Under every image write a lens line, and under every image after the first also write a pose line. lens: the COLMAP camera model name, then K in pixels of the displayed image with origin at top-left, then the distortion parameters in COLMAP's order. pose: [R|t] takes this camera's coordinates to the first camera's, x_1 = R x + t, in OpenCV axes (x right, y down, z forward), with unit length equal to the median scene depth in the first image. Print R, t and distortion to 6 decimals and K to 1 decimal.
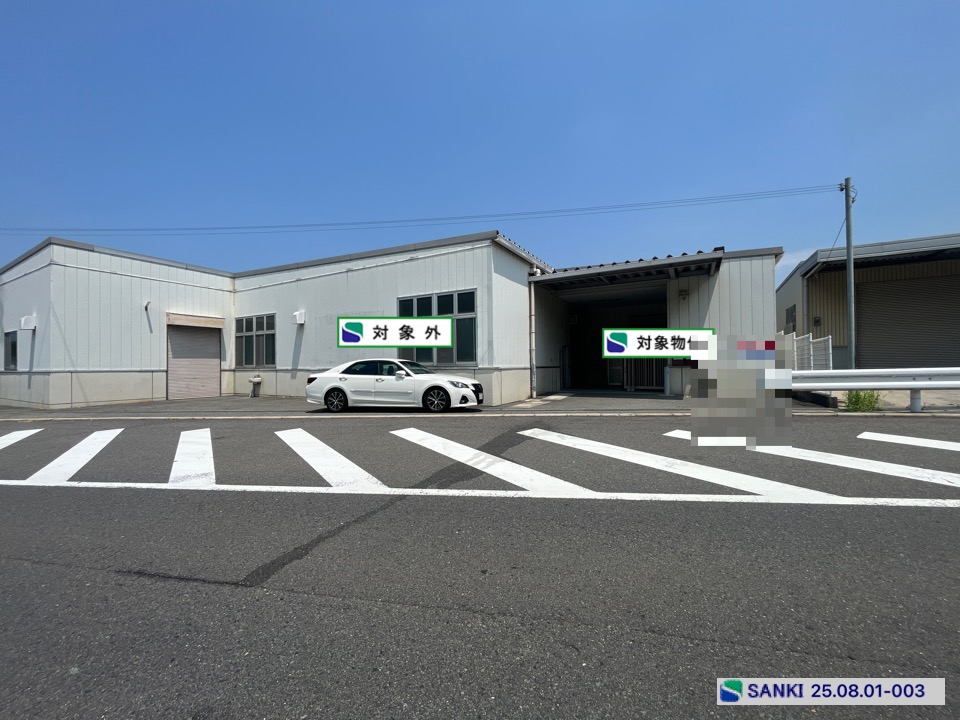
lens RADIAL K [[387.6, 0, 475.8], [0, 387.6, 362.2], [0, 0, 1]] dist [-0.002986, 0.000071]
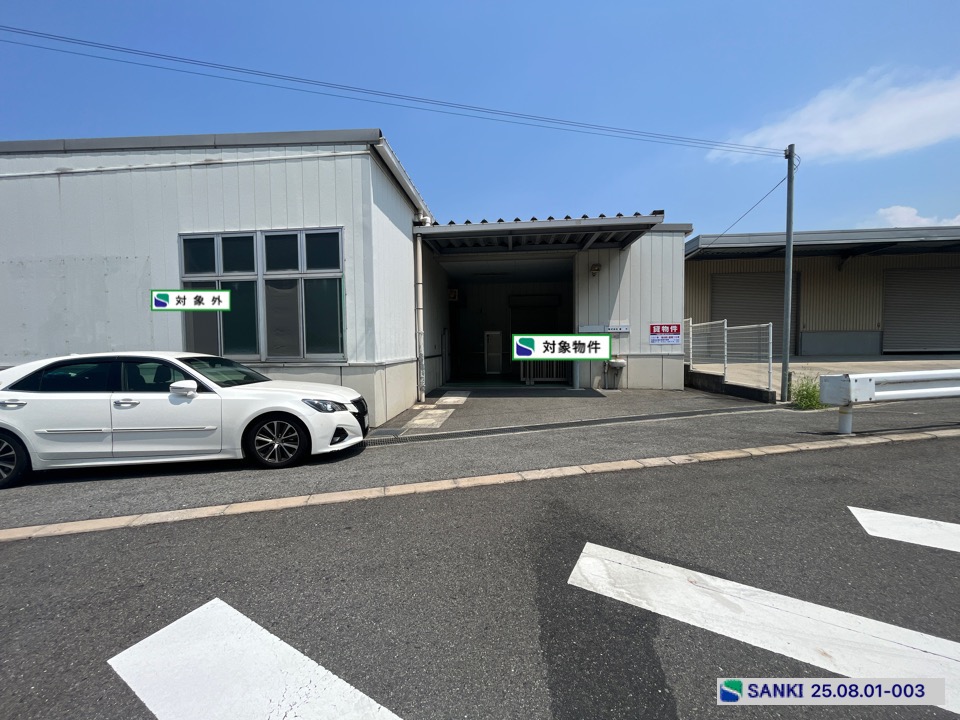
lens RADIAL K [[387.6, 0, 475.8], [0, 387.6, 362.5], [0, 0, 1]] dist [-0.002986, 0.000071]
pose [[0.911991, -0.020170, 0.409714, -0.057041], [-0.000276, 0.998760, 0.049783, -0.017033], [-0.410210, -0.045515, 0.910855, 0.375128]]
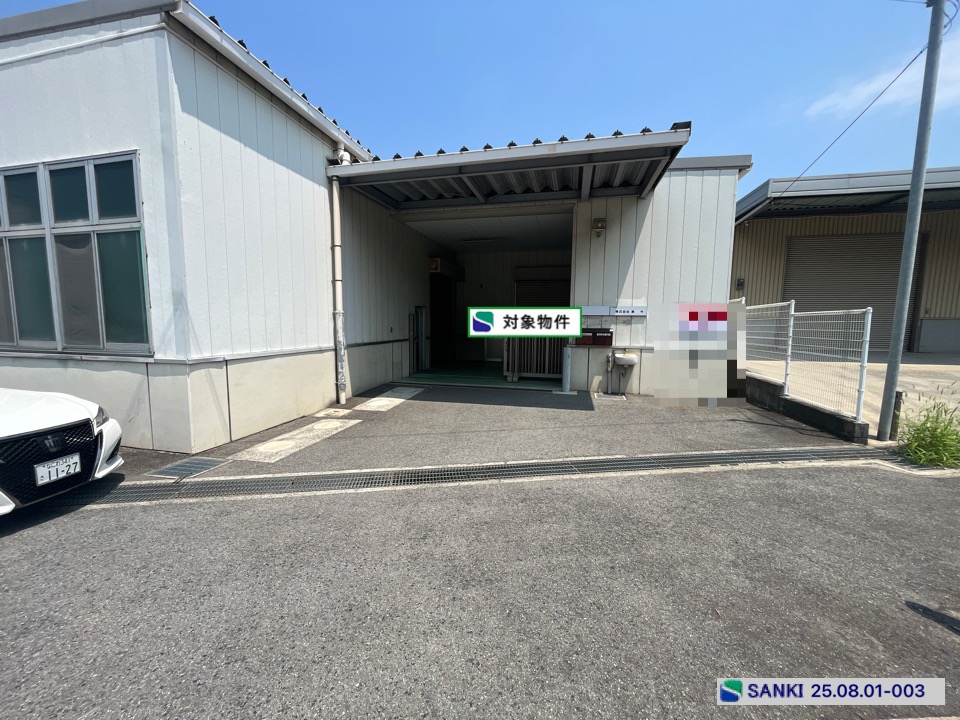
lens RADIAL K [[387.6, 0, 475.7], [0, 387.6, 362.7], [0, 0, 1]] dist [-0.002986, 0.000071]
pose [[0.962433, -0.010356, 0.271323, 0.213852], [-0.020952, 0.993460, 0.112239, -0.033790], [-0.270711, -0.113707, 0.955922, 0.517171]]
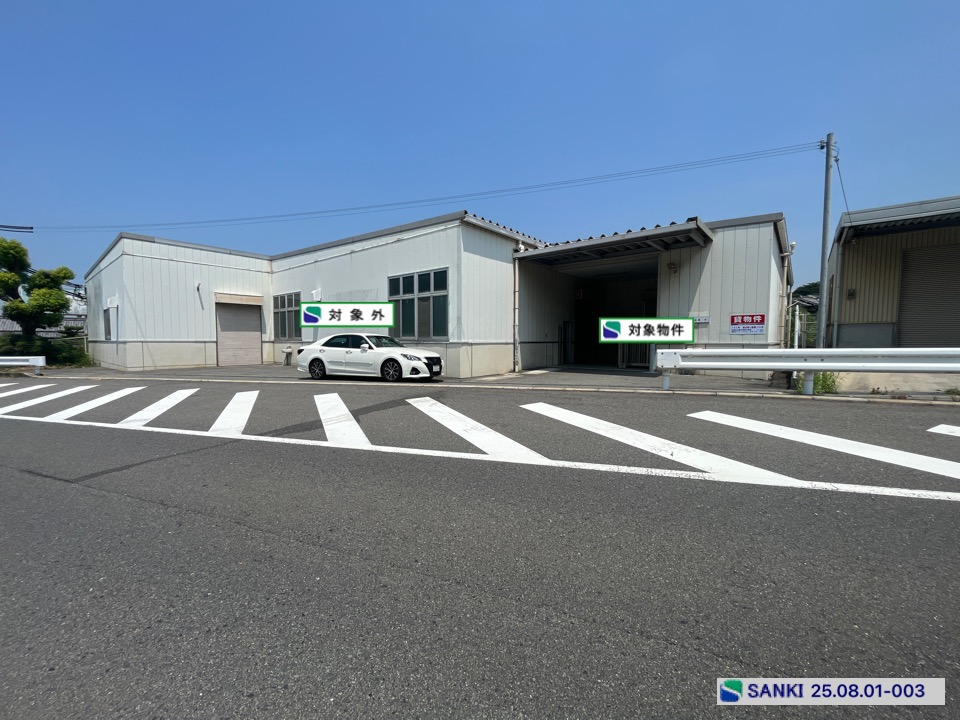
lens RADIAL K [[387.6, 0, 475.8], [0, 387.6, 362.6], [0, 0, 1]] dist [-0.002986, 0.000071]
pose [[0.984067, 0.020743, -0.176585, 0.263861], [-0.008473, 0.997514, 0.069953, -0.005131], [0.177597, -0.067343, 0.981796, -0.042516]]
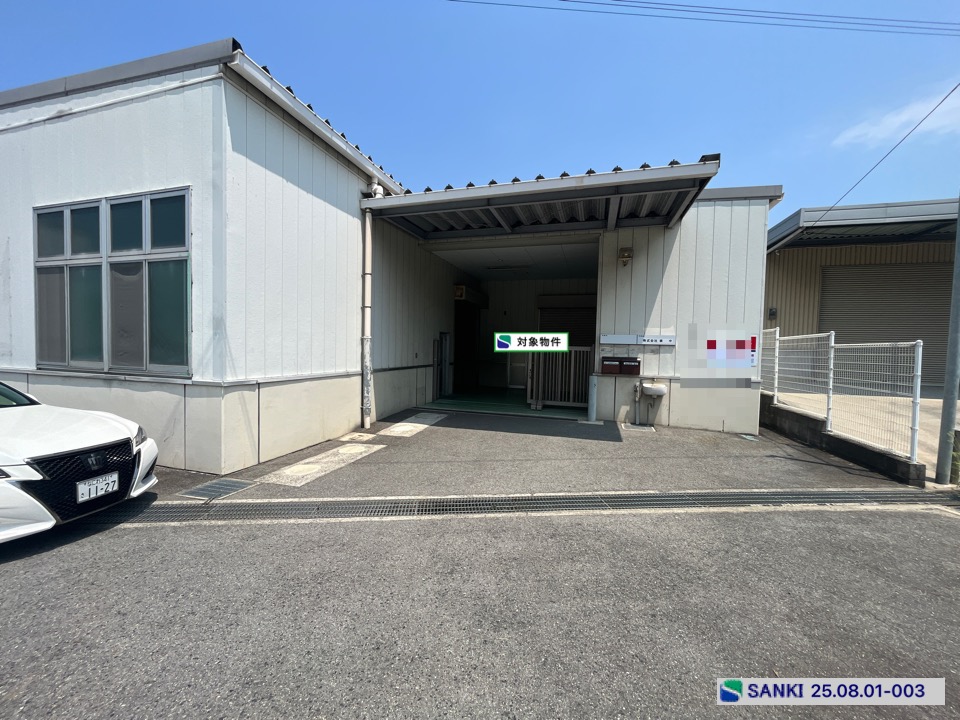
lens RADIAL K [[387.6, 0, 475.6], [0, 387.6, 362.8], [0, 0, 1]] dist [-0.002986, 0.000071]
pose [[0.975400, 0.023191, 0.219218, 0.207791], [-0.034495, 0.998257, 0.047878, -0.035308], [-0.217725, -0.054262, 0.974501, 0.520303]]
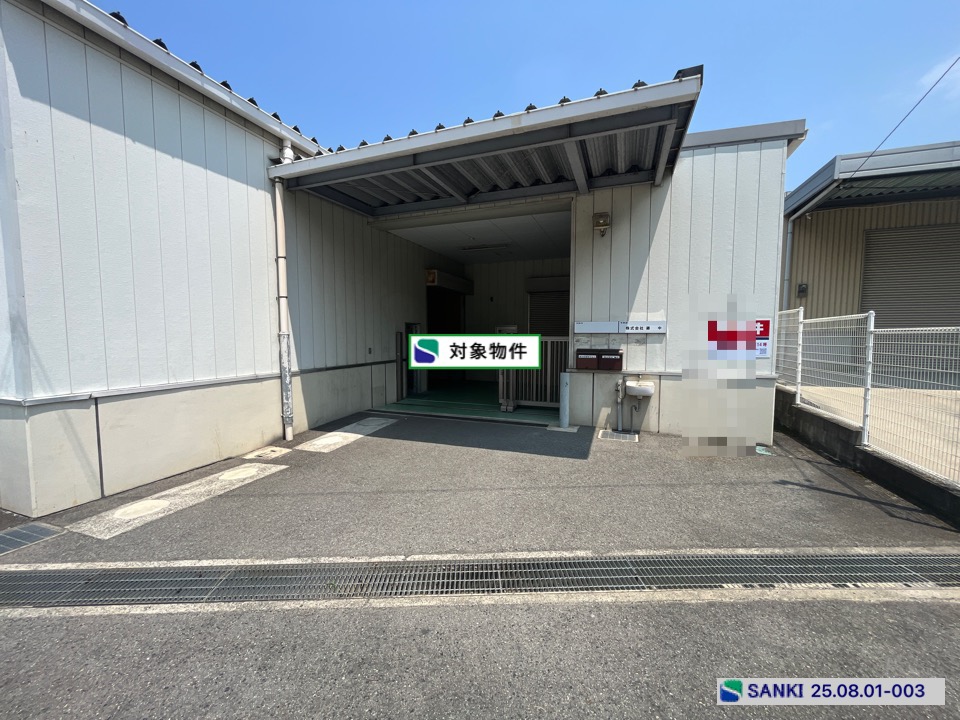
lens RADIAL K [[387.6, 0, 475.7], [0, 387.6, 362.7], [0, 0, 1]] dist [-0.002986, 0.000071]
pose [[0.988199, -0.002575, 0.153151, 0.349430], [-0.010061, 0.996608, 0.081672, -0.046103], [-0.152842, -0.082250, 0.984822, 0.608051]]
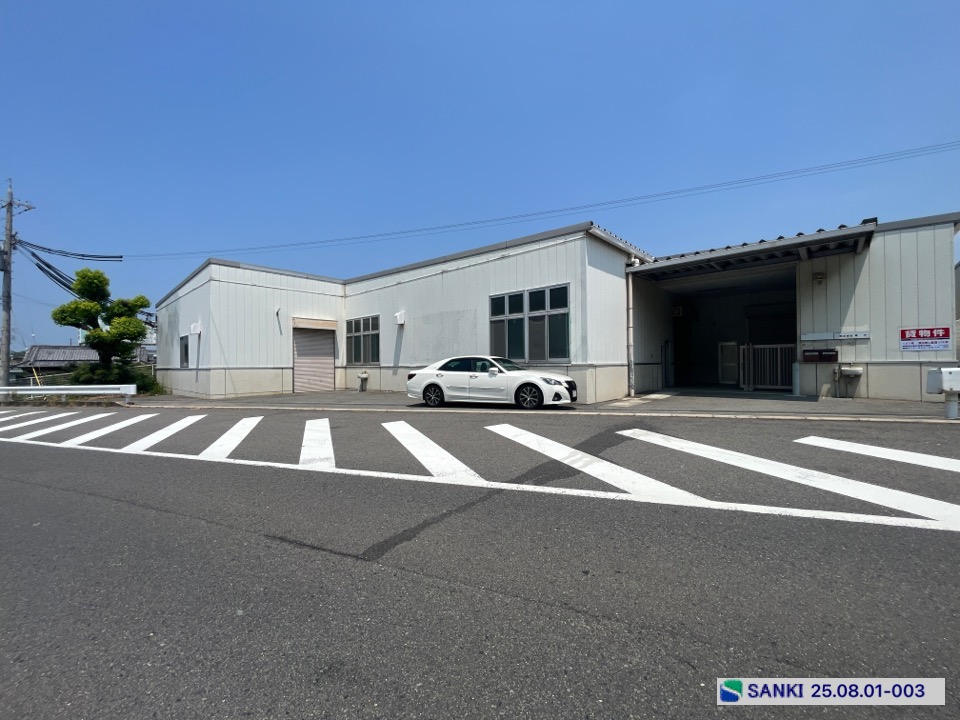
lens RADIAL K [[387.6, 0, 475.9], [0, 387.6, 363.1], [0, 0, 1]] dist [-0.002986, 0.000071]
pose [[0.973579, -0.002663, -0.228334, -0.005068], [0.004999, 0.999941, 0.009653, 0.000282], [0.228295, -0.010539, 0.973535, -0.002058]]
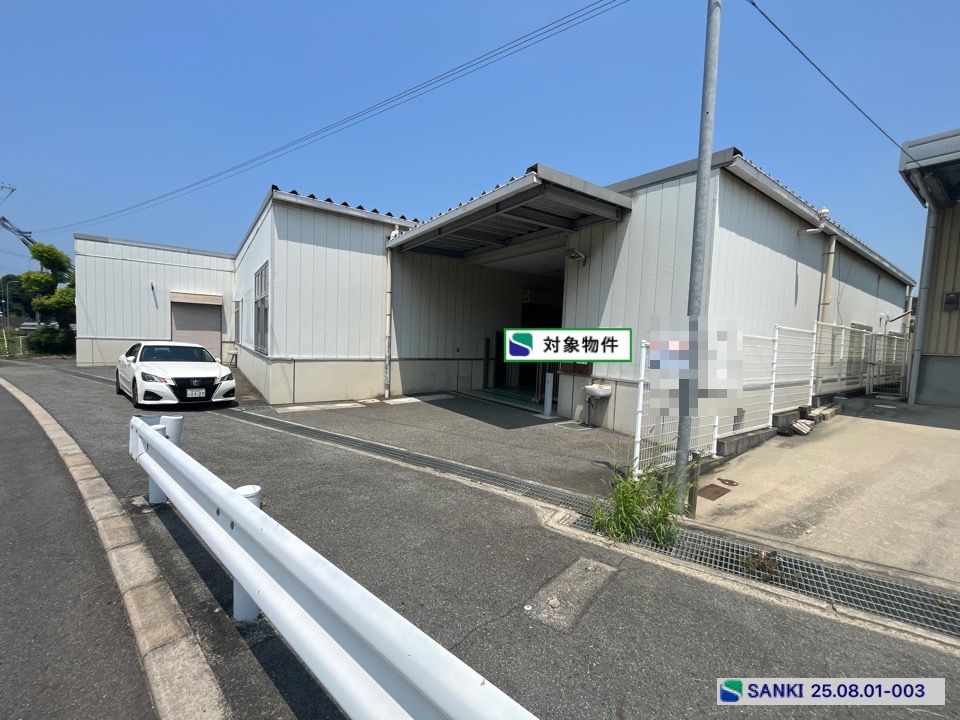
lens RADIAL K [[387.6, 0, 475.8], [0, 387.6, 362.5], [0, 0, 1]] dist [-0.002986, 0.000071]
pose [[0.903017, 0.071519, -0.423610, 0.754020], [-0.043718, 0.996225, 0.075002, -0.054947], [0.427375, -0.049208, 0.902734, 0.428310]]
